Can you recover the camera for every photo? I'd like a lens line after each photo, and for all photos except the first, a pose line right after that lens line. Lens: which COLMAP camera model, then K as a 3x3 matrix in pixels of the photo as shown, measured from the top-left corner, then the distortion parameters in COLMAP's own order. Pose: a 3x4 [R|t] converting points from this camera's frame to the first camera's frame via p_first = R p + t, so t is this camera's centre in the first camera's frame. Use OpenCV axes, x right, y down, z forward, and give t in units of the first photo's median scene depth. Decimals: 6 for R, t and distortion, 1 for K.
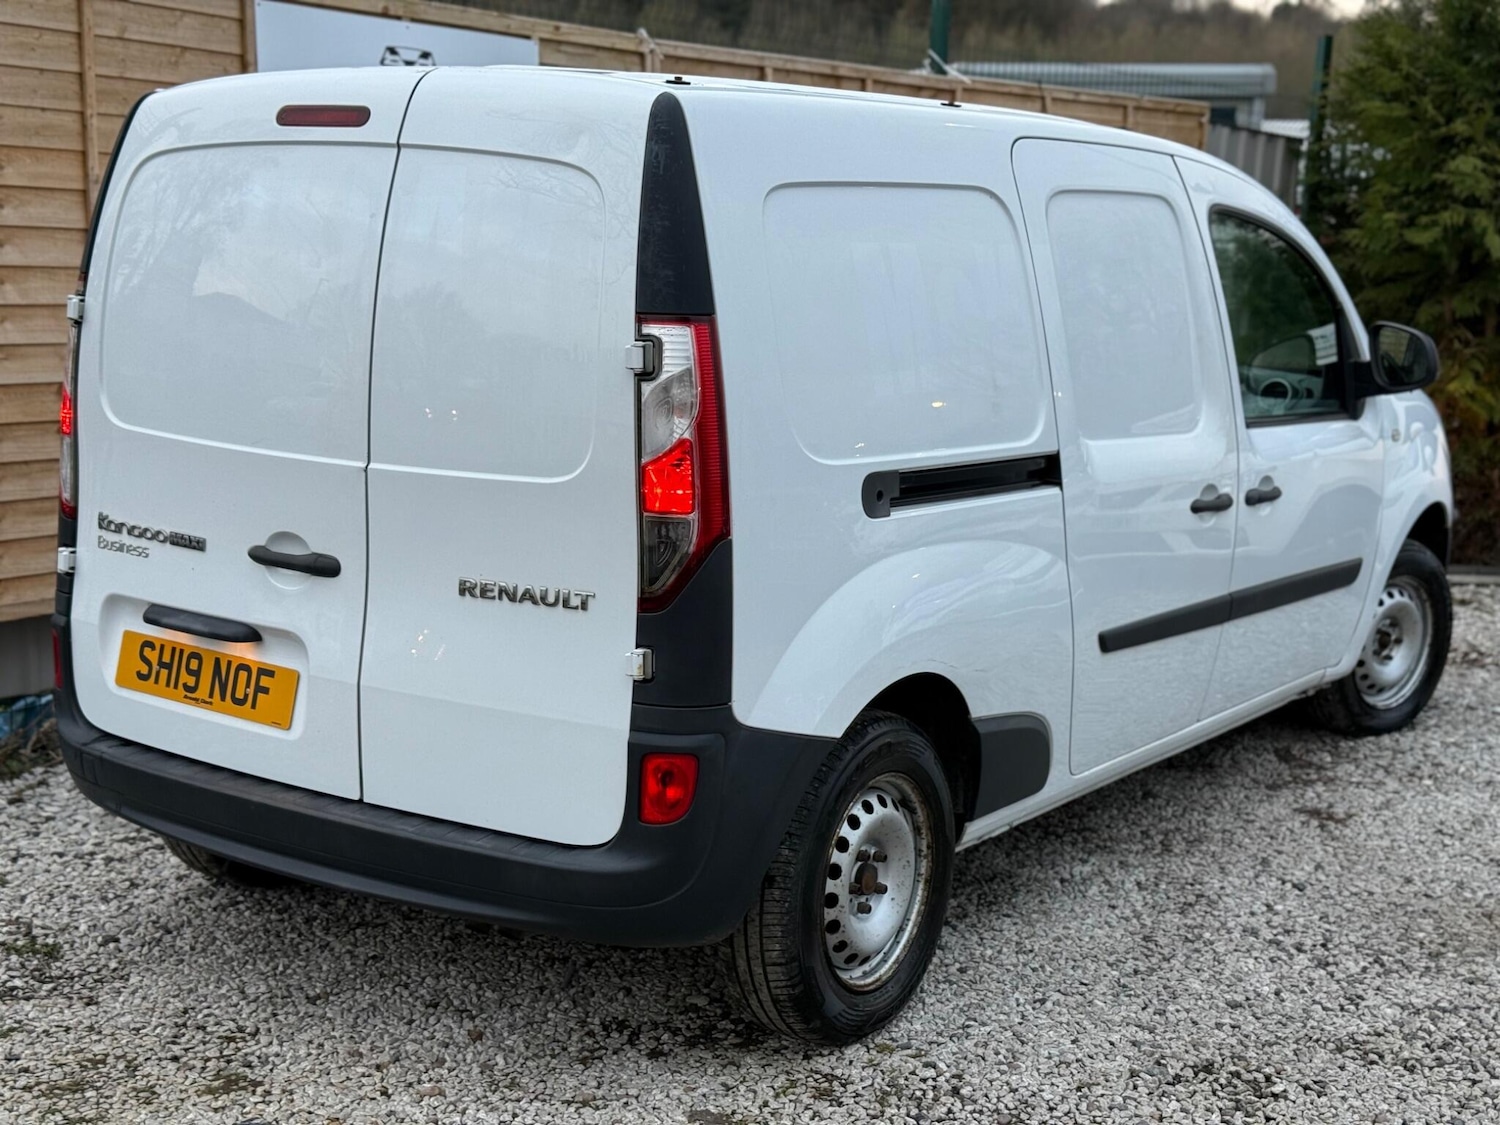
lens RADIAL K [[2109.0, 0, 749.6], [0, 2109.0, 568.0], [0, 0, 1]] dist [0.117693, 0.000000]
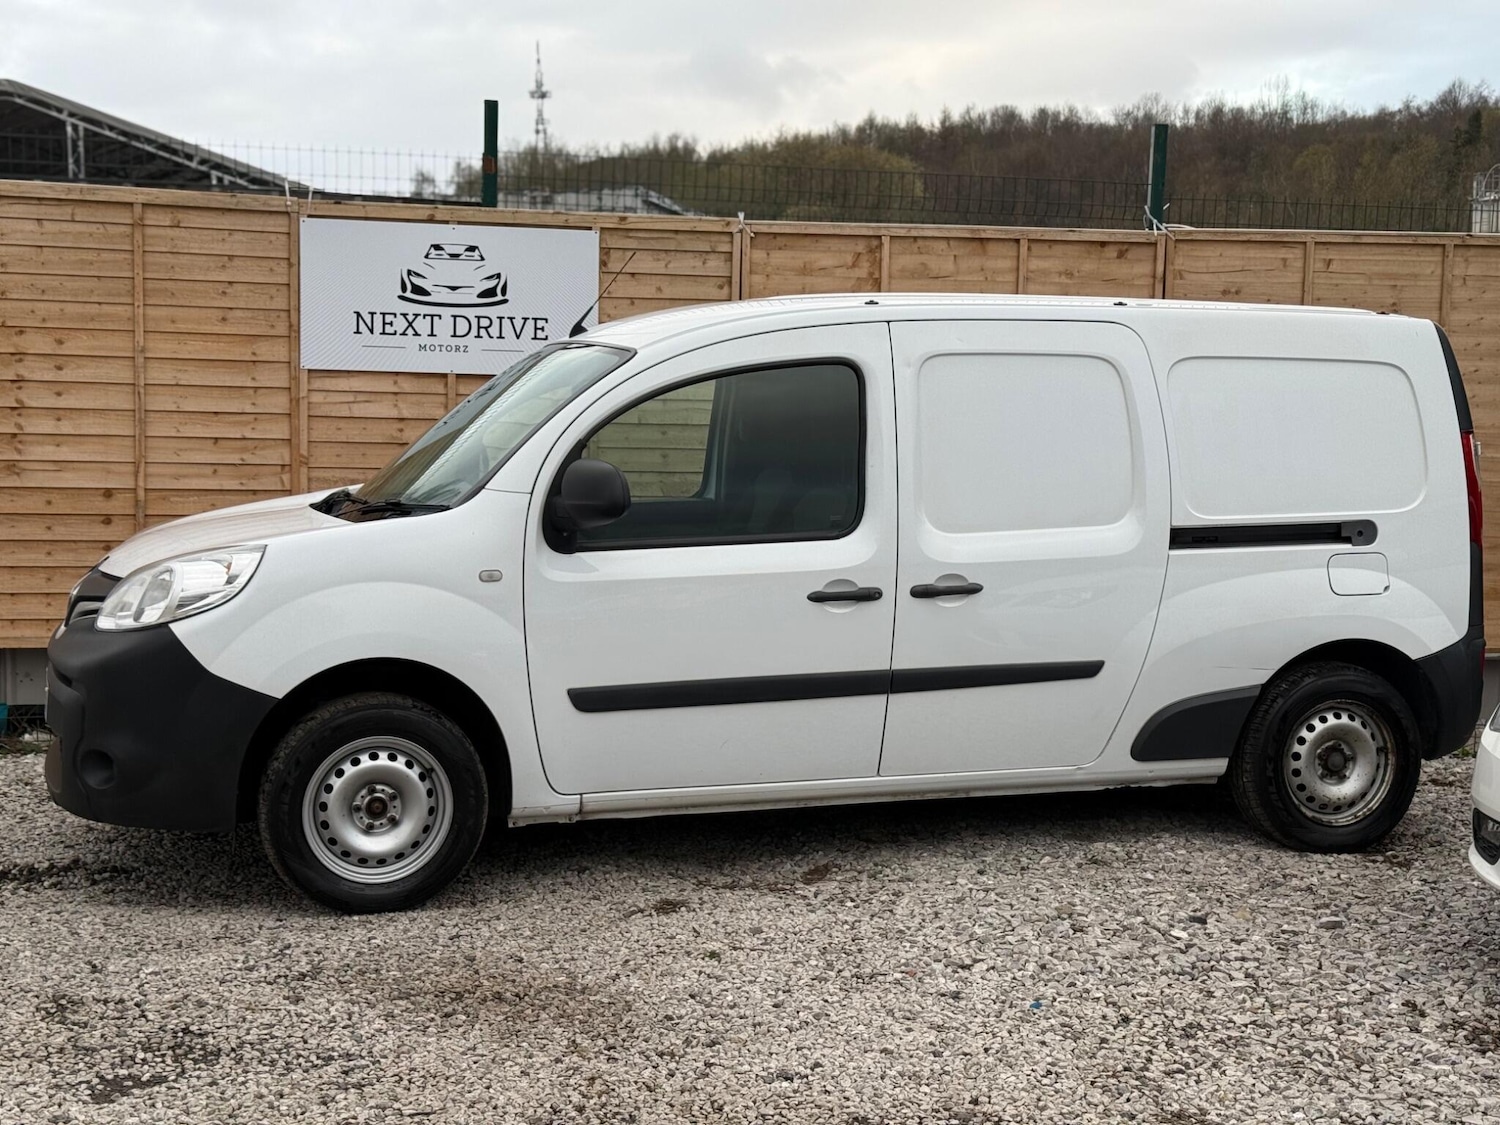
lens RADIAL K [[2108.3, 0, 743.5], [0, 2108.3, 559.0], [0, 0, 1]] dist [0.128210, 0.000000]
pose [[0.745964, 0.037497, -0.664930, 1.192133], [-0.098873, 0.993585, -0.054892, -0.002939], [0.658606, 0.106691, 0.744886, 0.261715]]
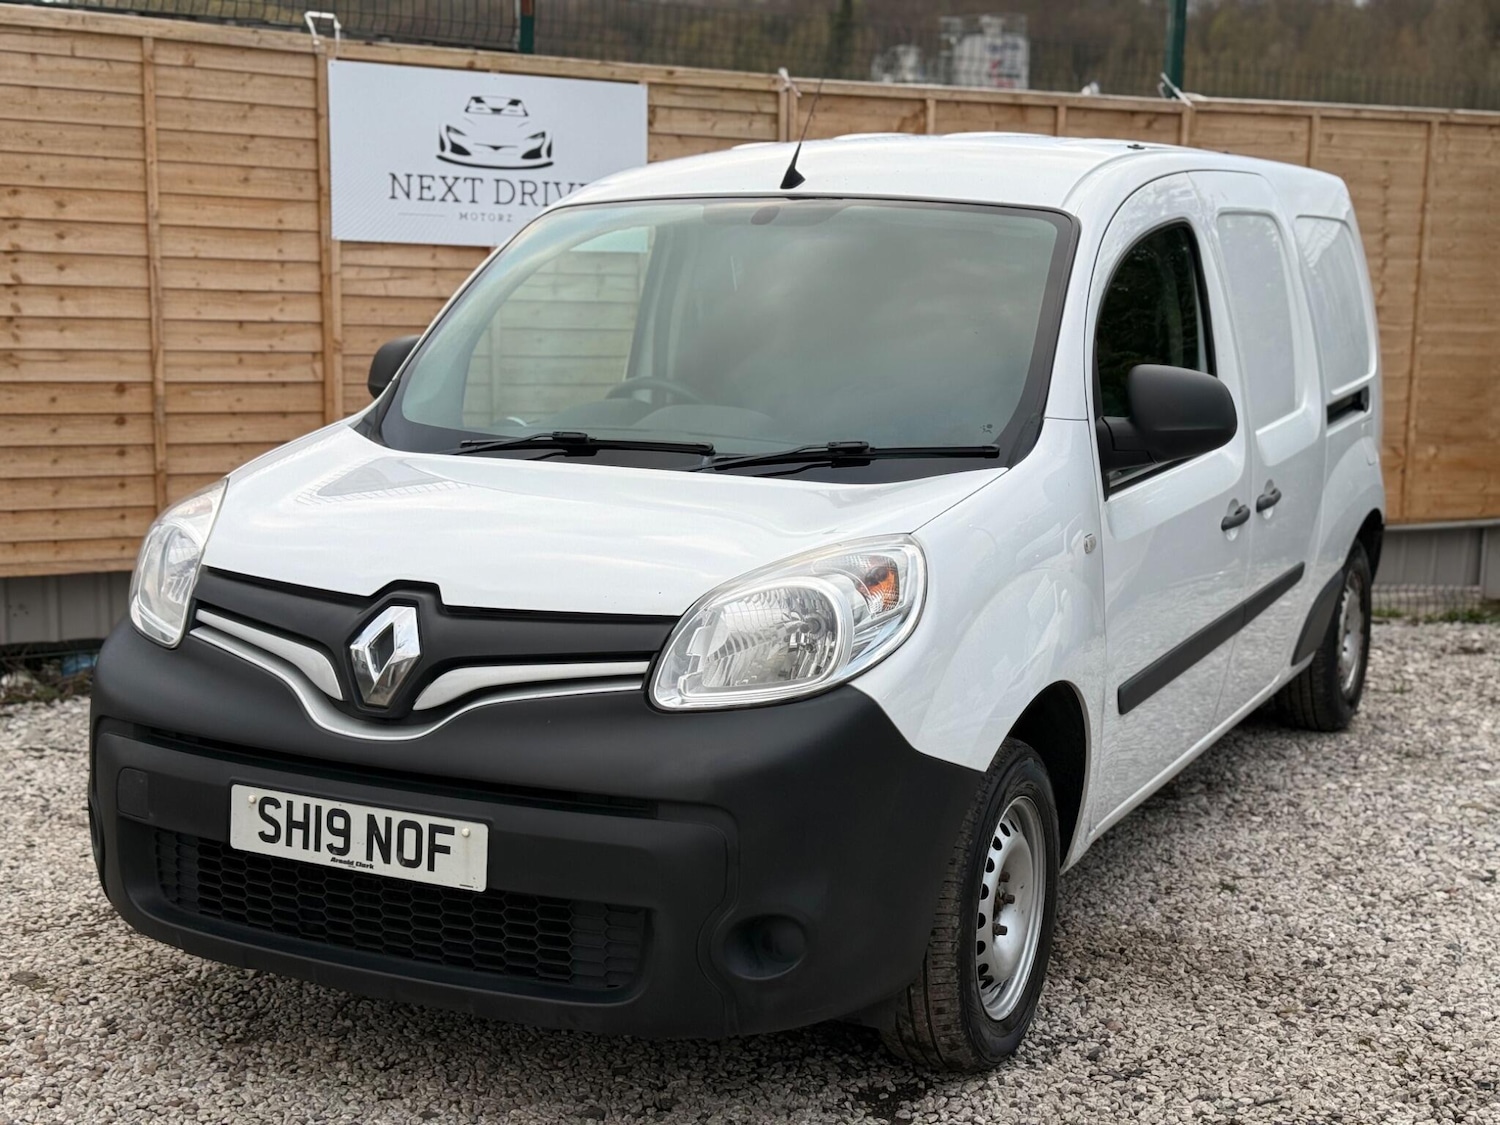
lens RADIAL K [[2109.0, 0, 754.3], [0, 2109.0, 568.6], [0, 0, 1]] dist [0.117693, 0.000000]
pose [[0.911018, 0.046326, -0.409756, 0.628714], [-0.057107, 0.998268, -0.014107, 0.019298], [0.408393, 0.036252, 0.912086, 0.055835]]
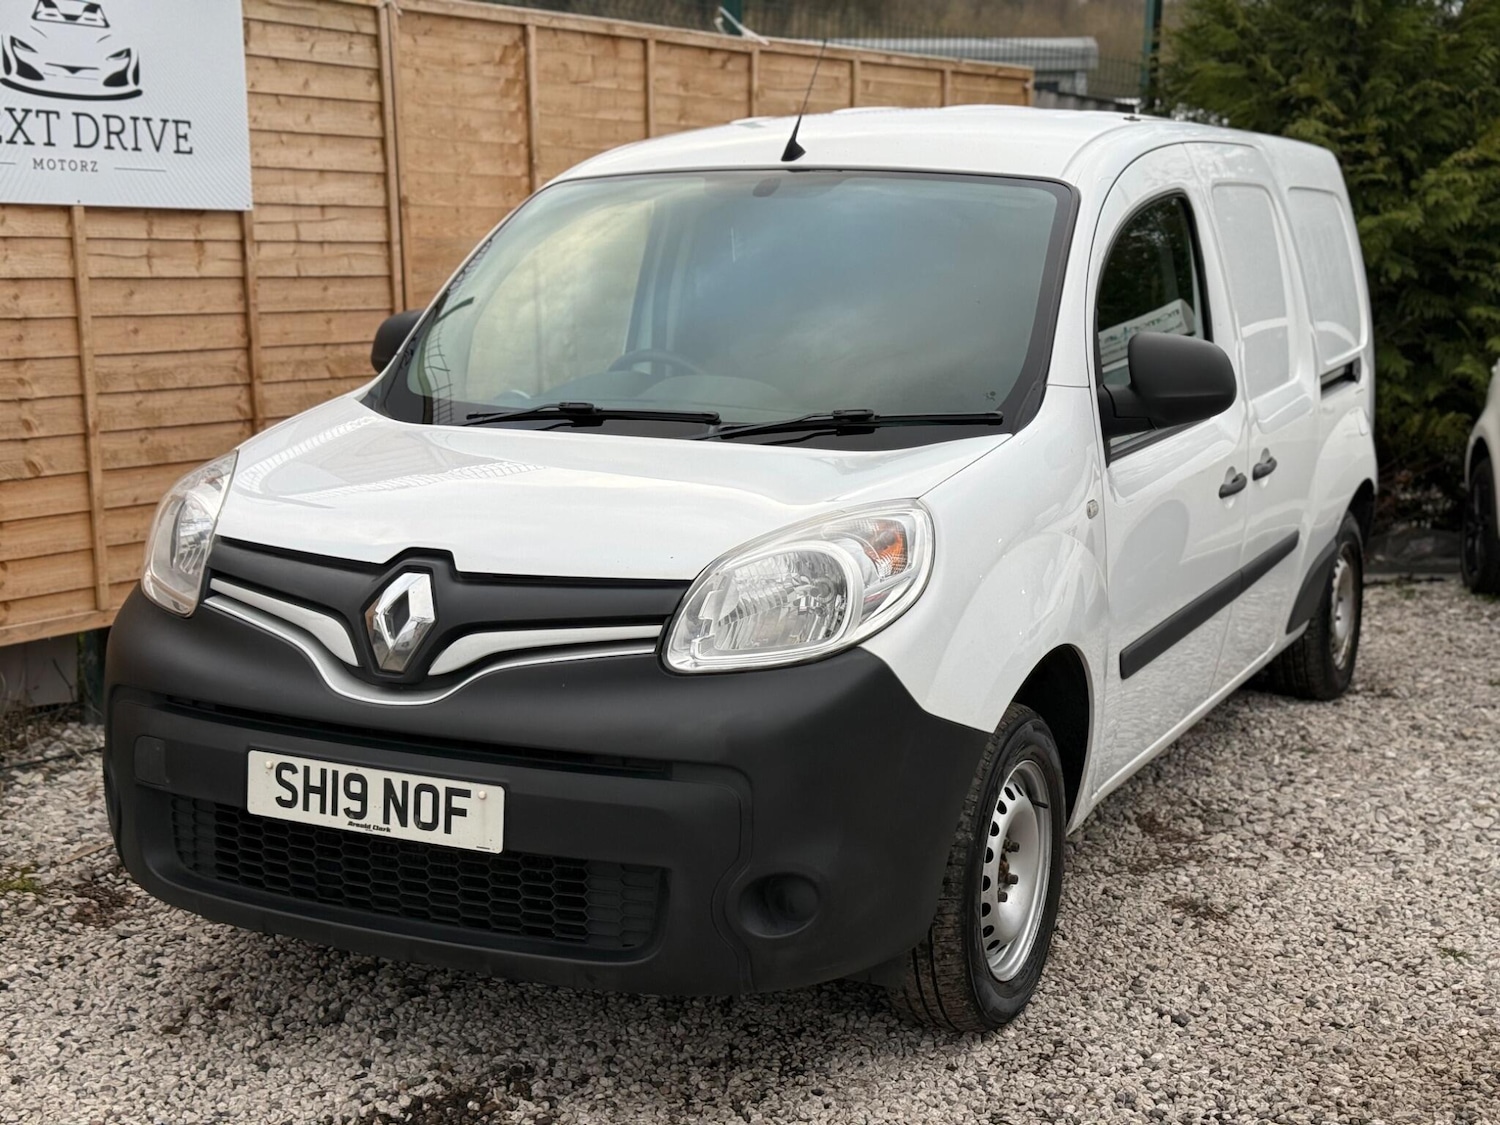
lens RADIAL K [[2098.4, 0, 751.0], [0, 2098.4, 561.6], [0, 0, 1]] dist [0.106202, 0.000000]
pose [[0.996725, -0.033715, 0.073496, 0.047756], [0.033362, 0.999425, 0.006015, -0.035171], [-0.073657, -0.003544, 0.997277, 0.234717]]
